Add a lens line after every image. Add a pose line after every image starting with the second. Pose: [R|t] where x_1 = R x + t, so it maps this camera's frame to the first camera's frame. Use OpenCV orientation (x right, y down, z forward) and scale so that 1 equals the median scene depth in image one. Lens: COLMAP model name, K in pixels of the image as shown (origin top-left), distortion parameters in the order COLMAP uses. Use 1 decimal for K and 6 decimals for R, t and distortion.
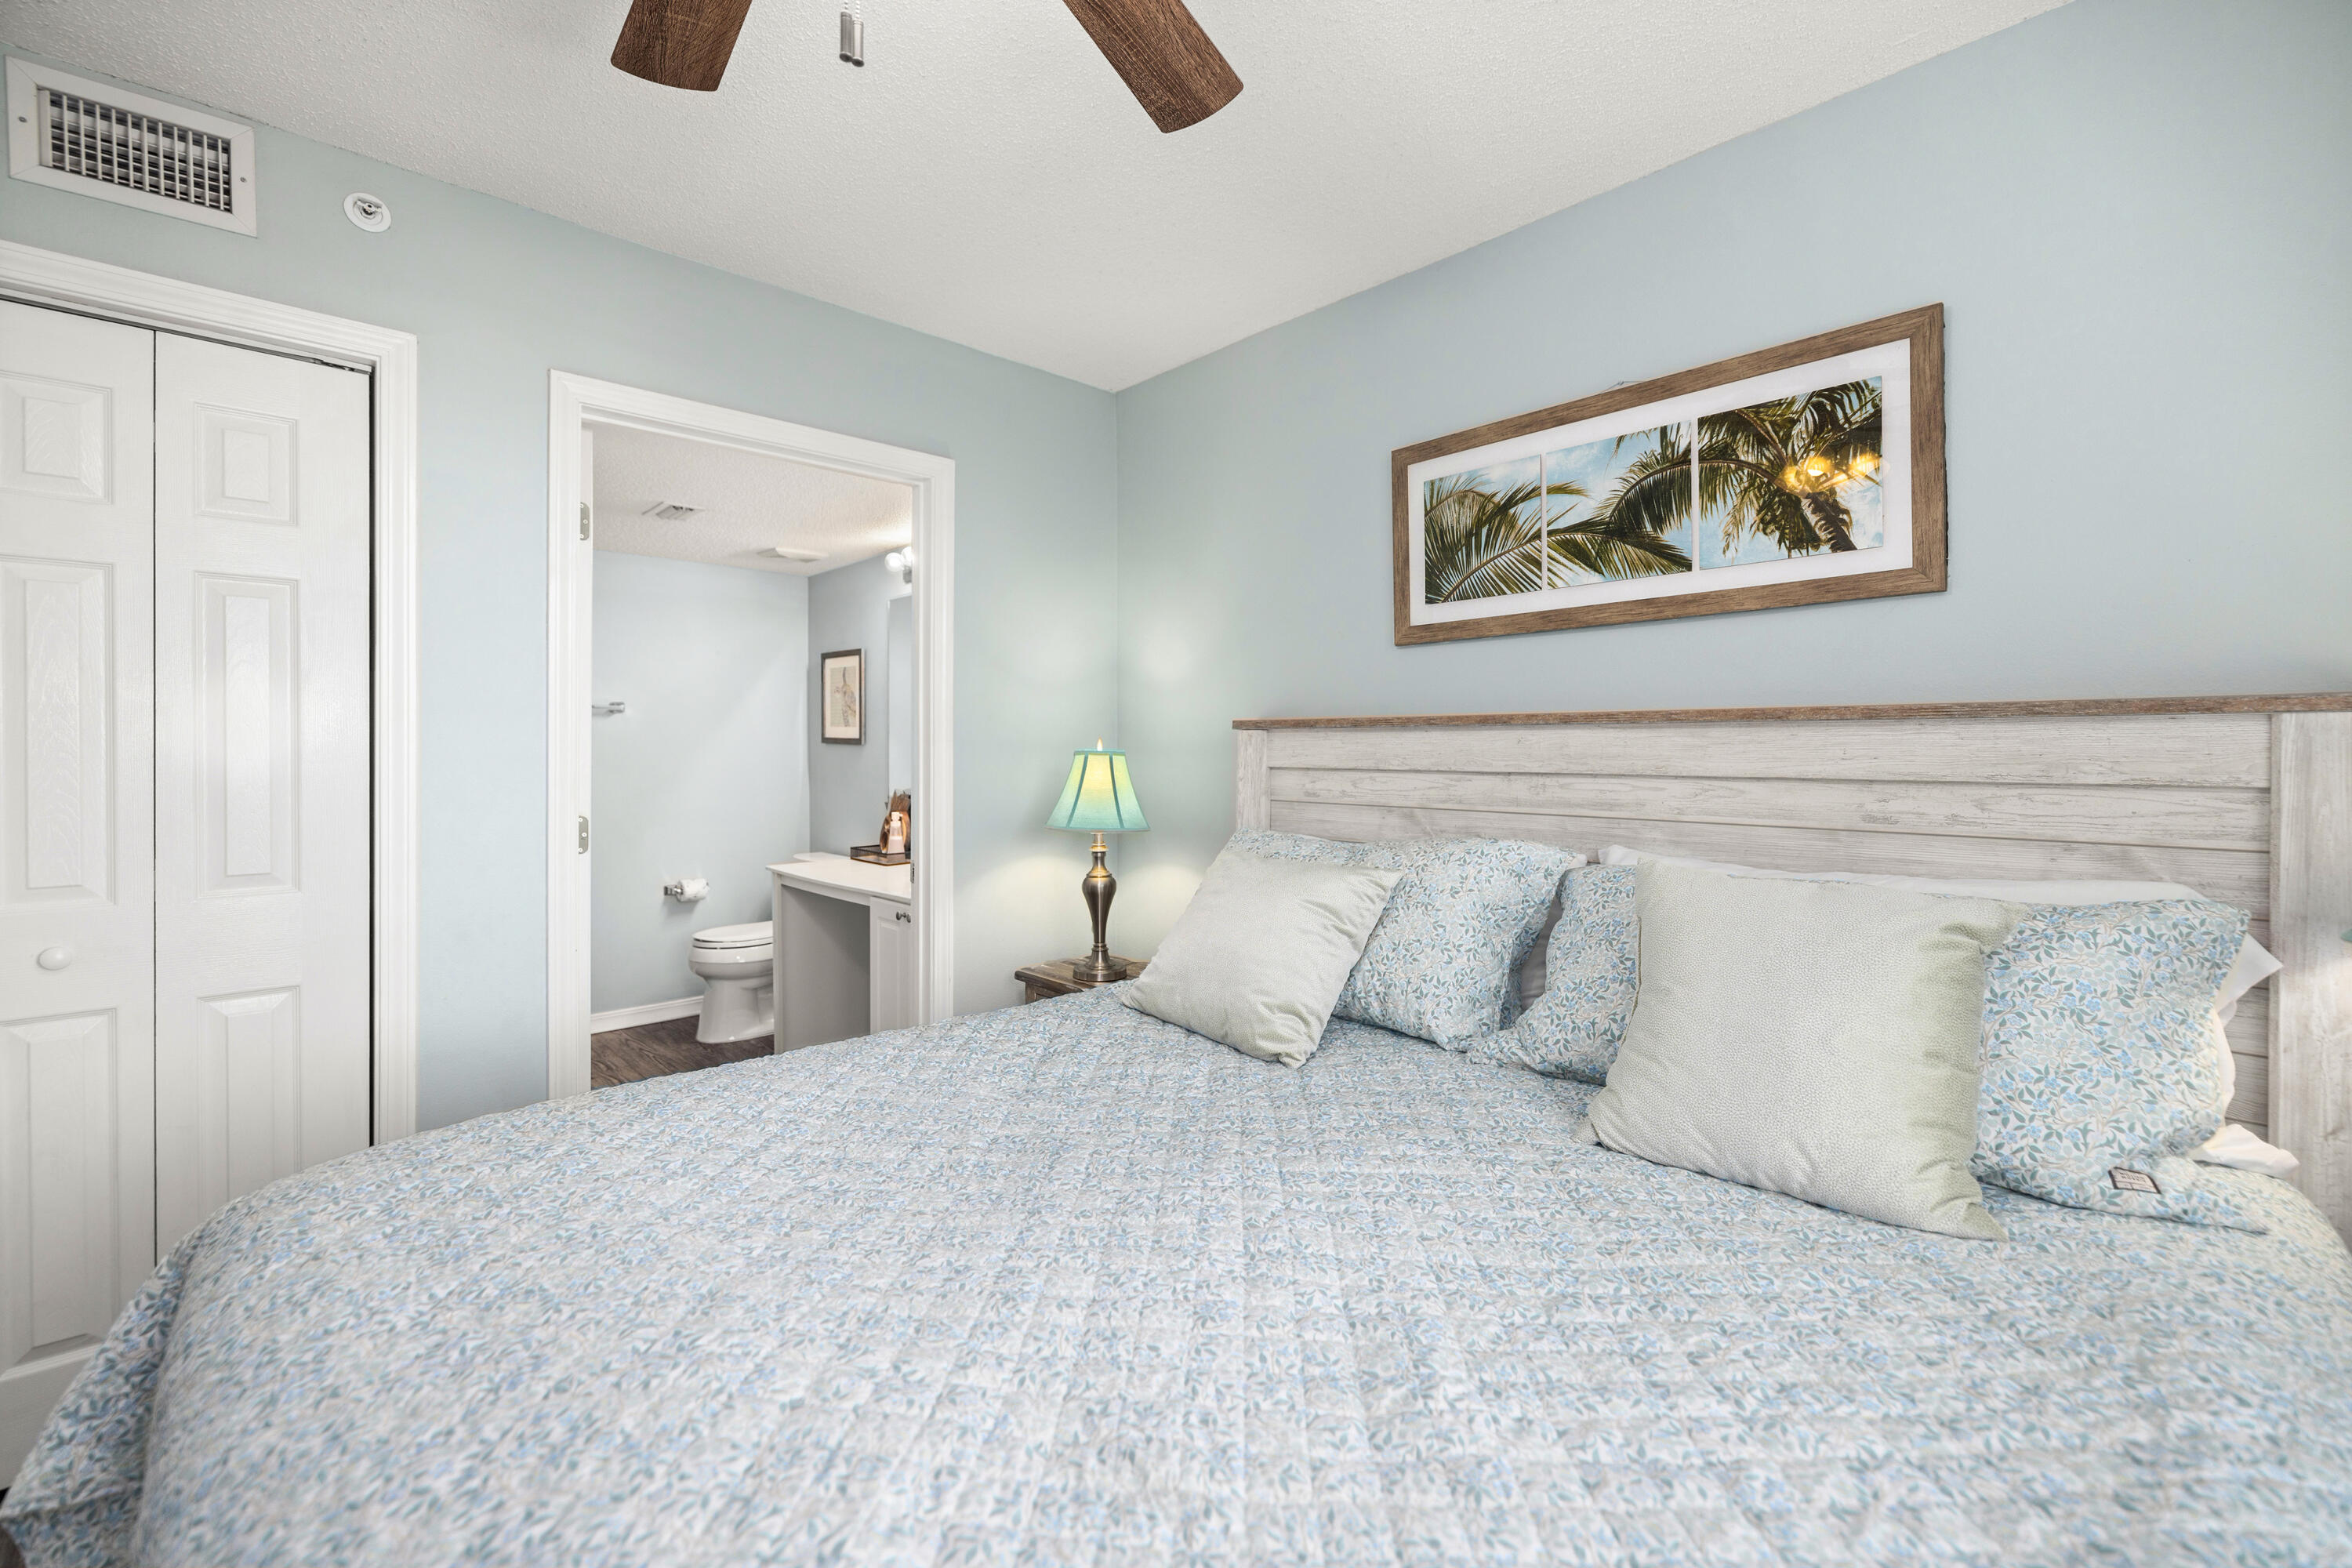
lens RADIAL K [[996.3, 0, 1170.2], [0, 996.3, 749.5], [0, 0, 1]] dist [-0.001310, -0.000219]
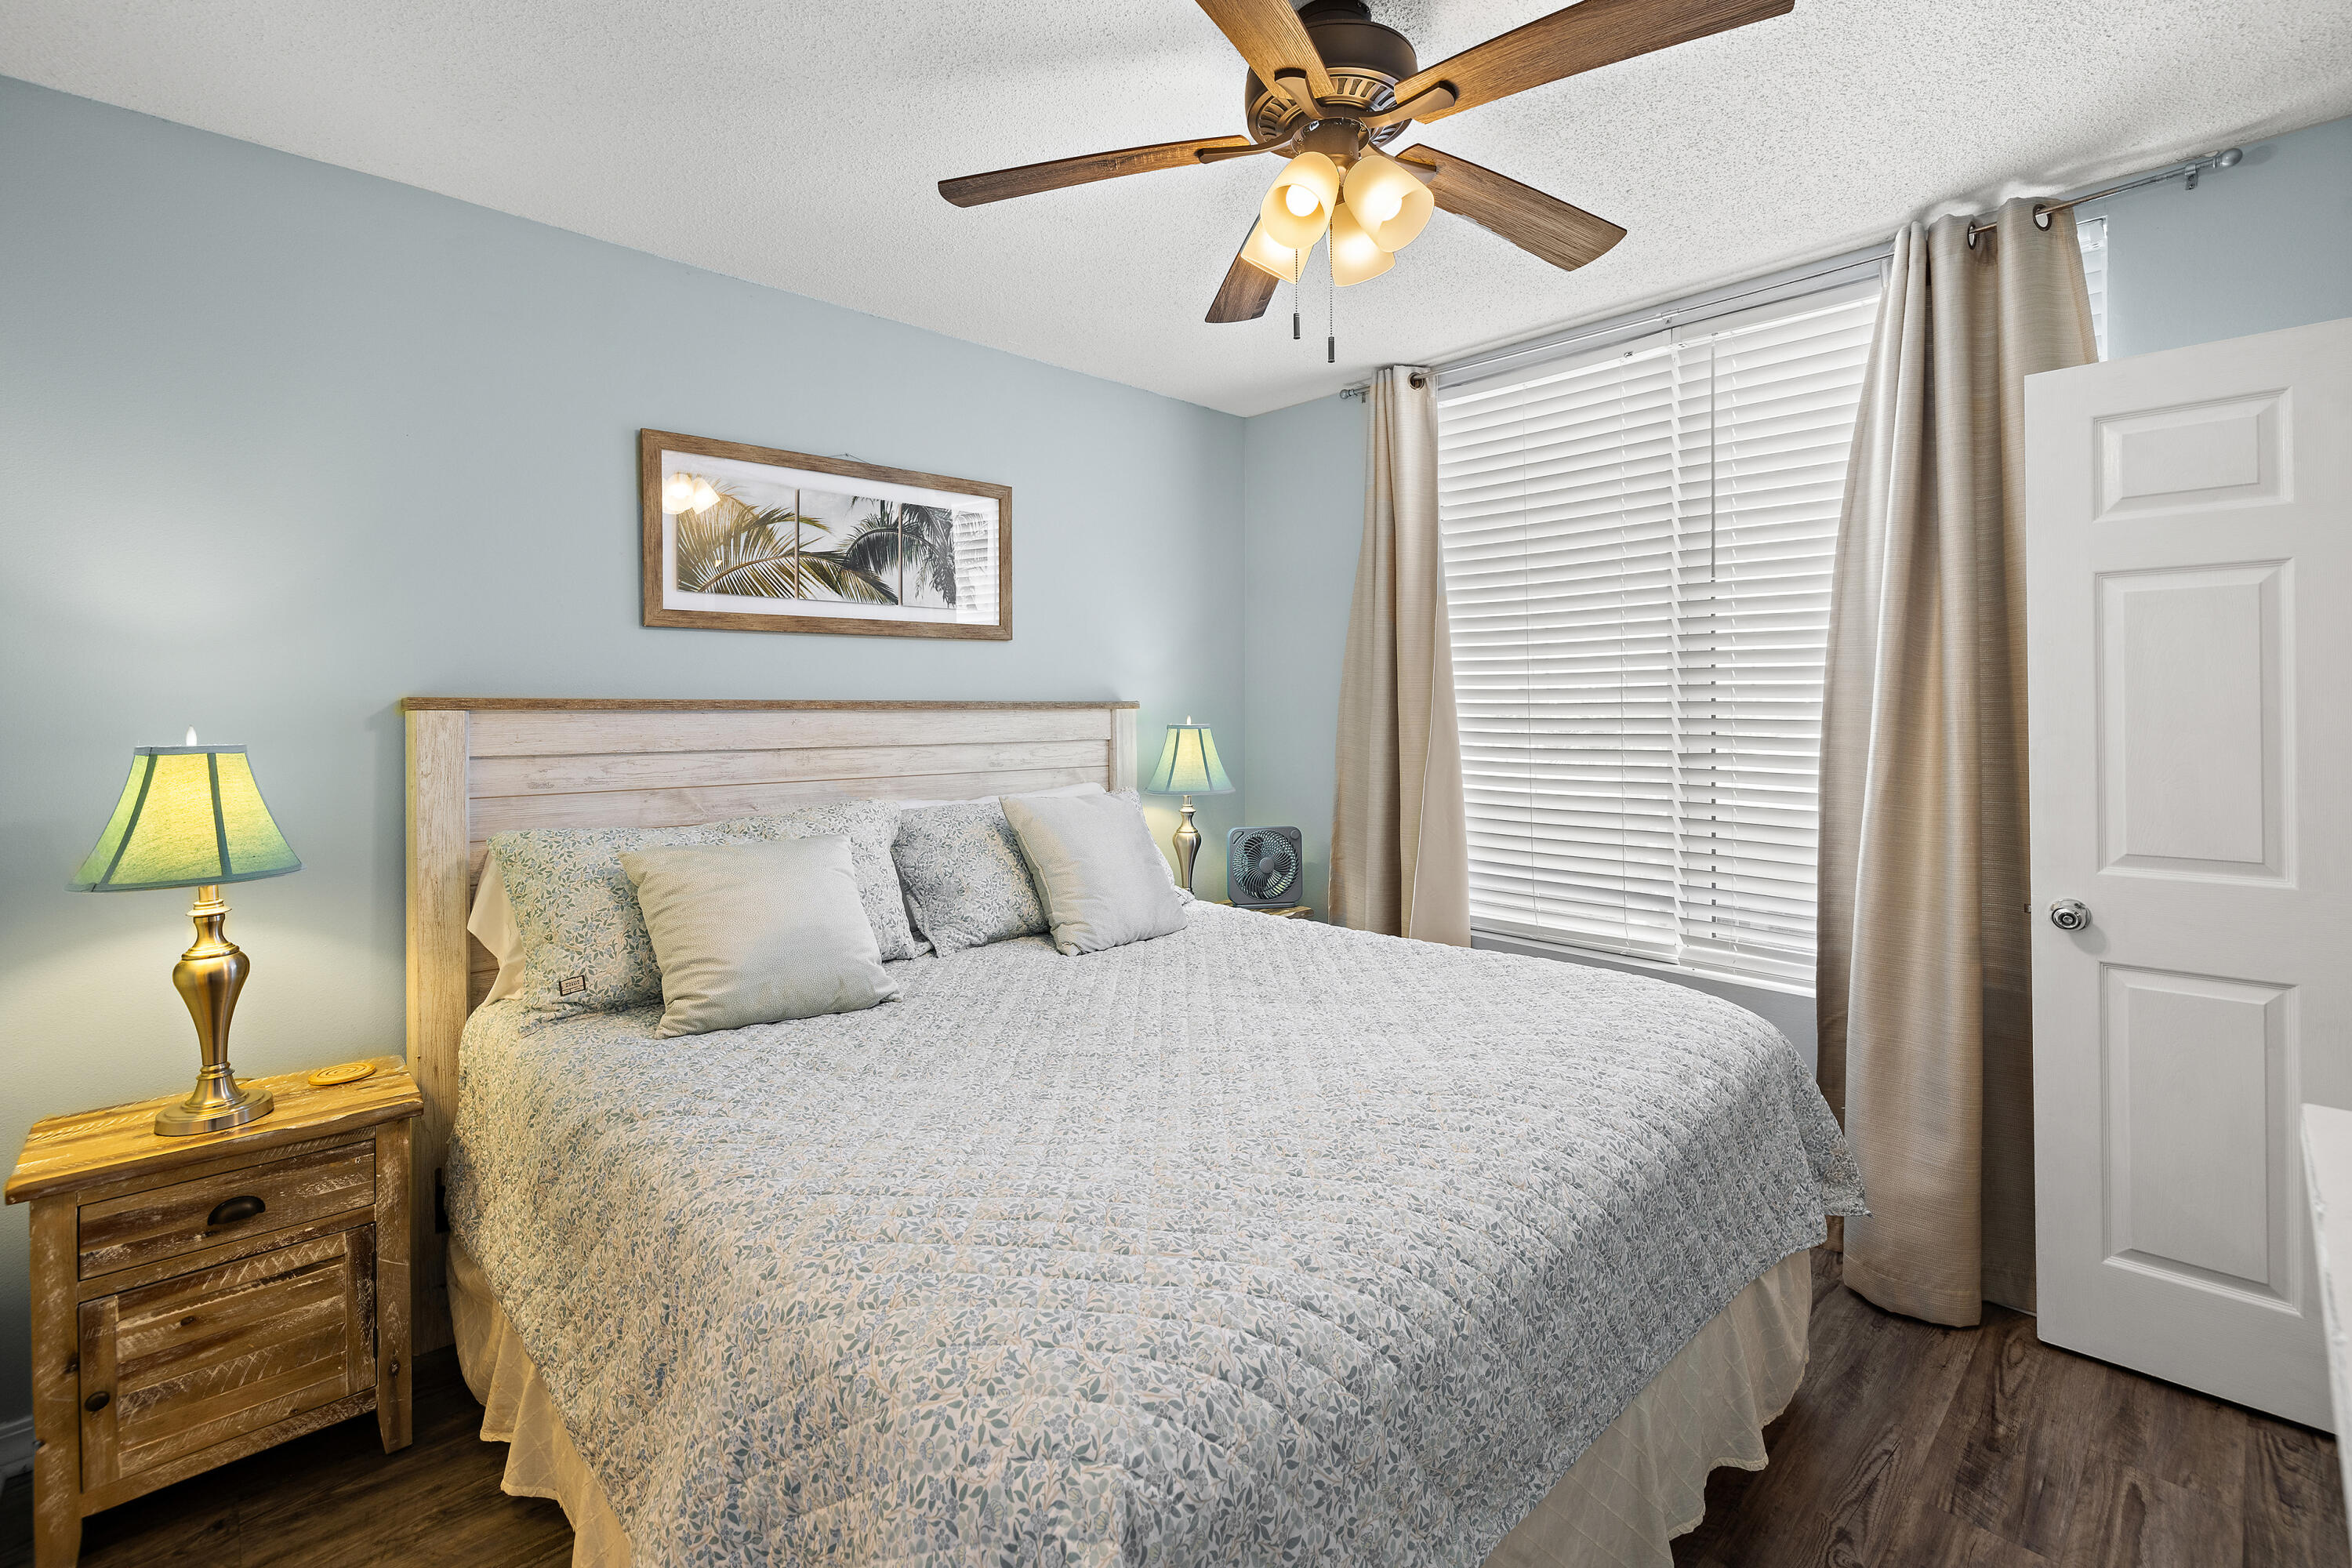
lens RADIAL K [[1058.9, 0, 1157.7], [0, 1058.9, 714.8], [0, 0, 1]] dist [0.011836, -0.002347]
pose [[-0.003393, -0.013112, 0.999908, -1.027488], [-0.000600, 0.999914, 0.013110, -0.038154], [-0.999994, -0.000556, -0.003401, 0.612859]]
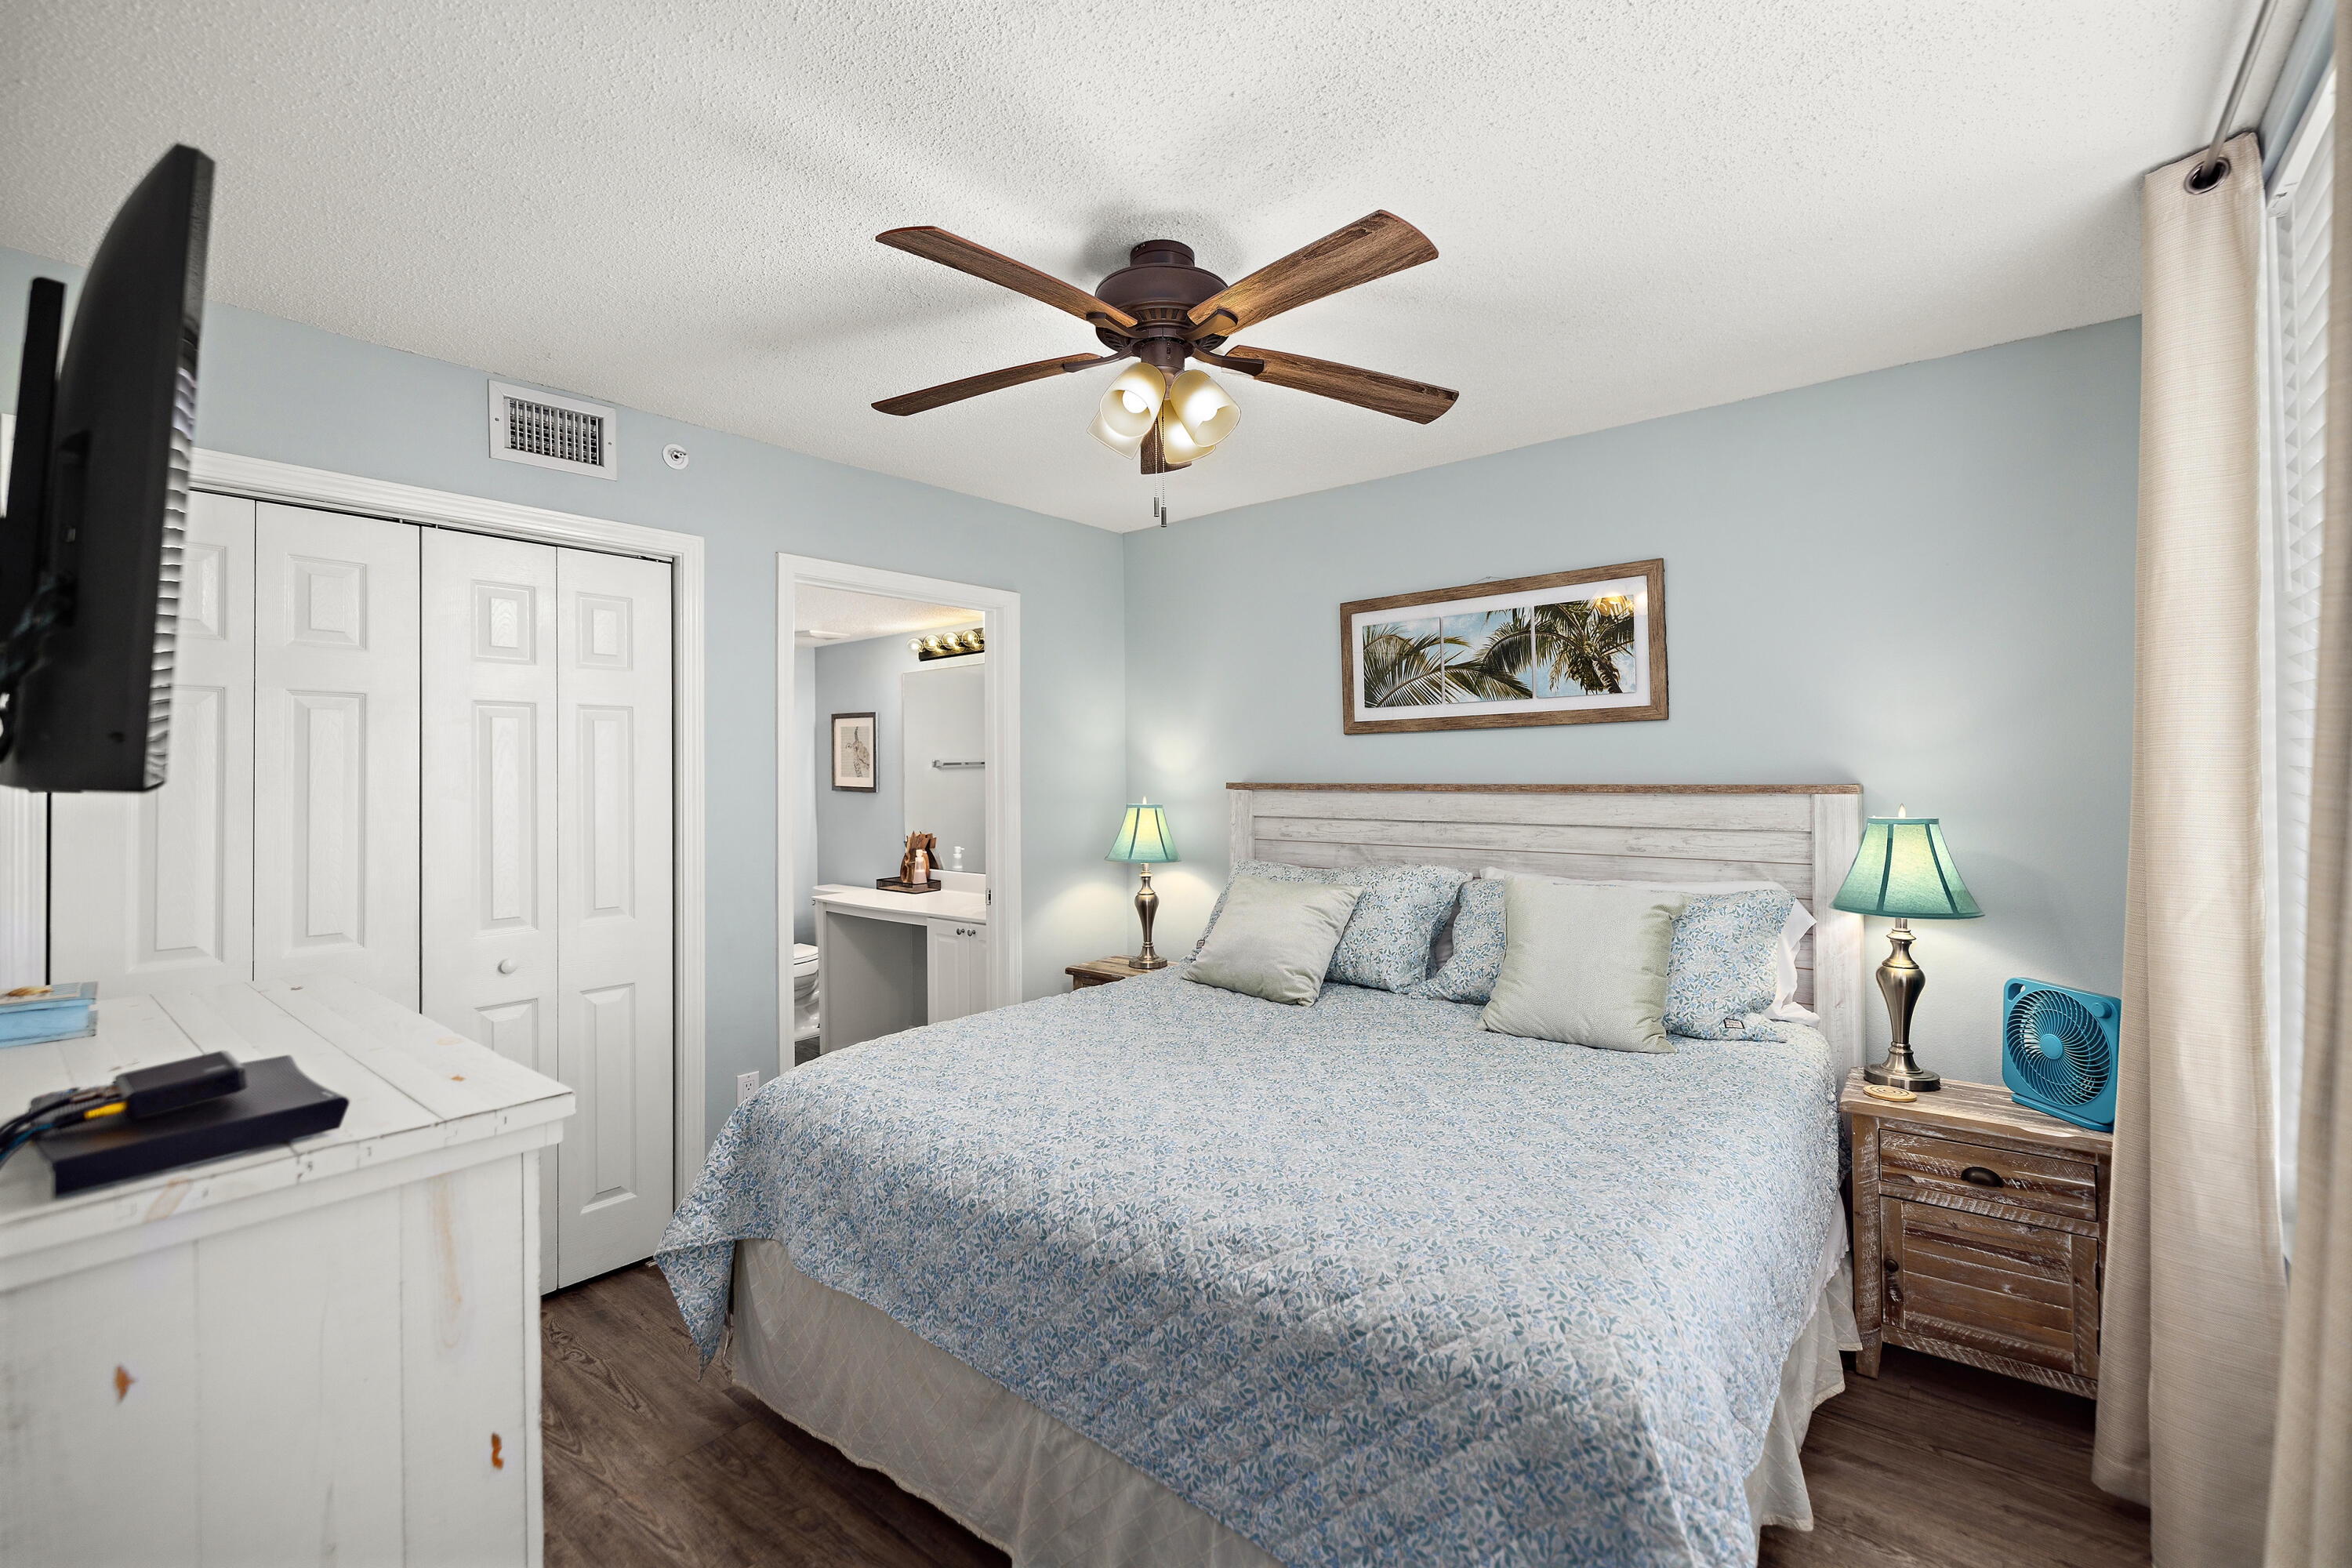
lens RADIAL K [[996.3, 0, 1166.2], [0, 996.3, 764.4], [0, 0, 1]] dist [-0.001310, -0.000219]
pose [[0.992243, -0.009319, 0.123962, -0.273775], [0.010424, 0.999911, -0.008273, -0.062482], [-0.123874, 0.009501, 0.992252, -0.542861]]
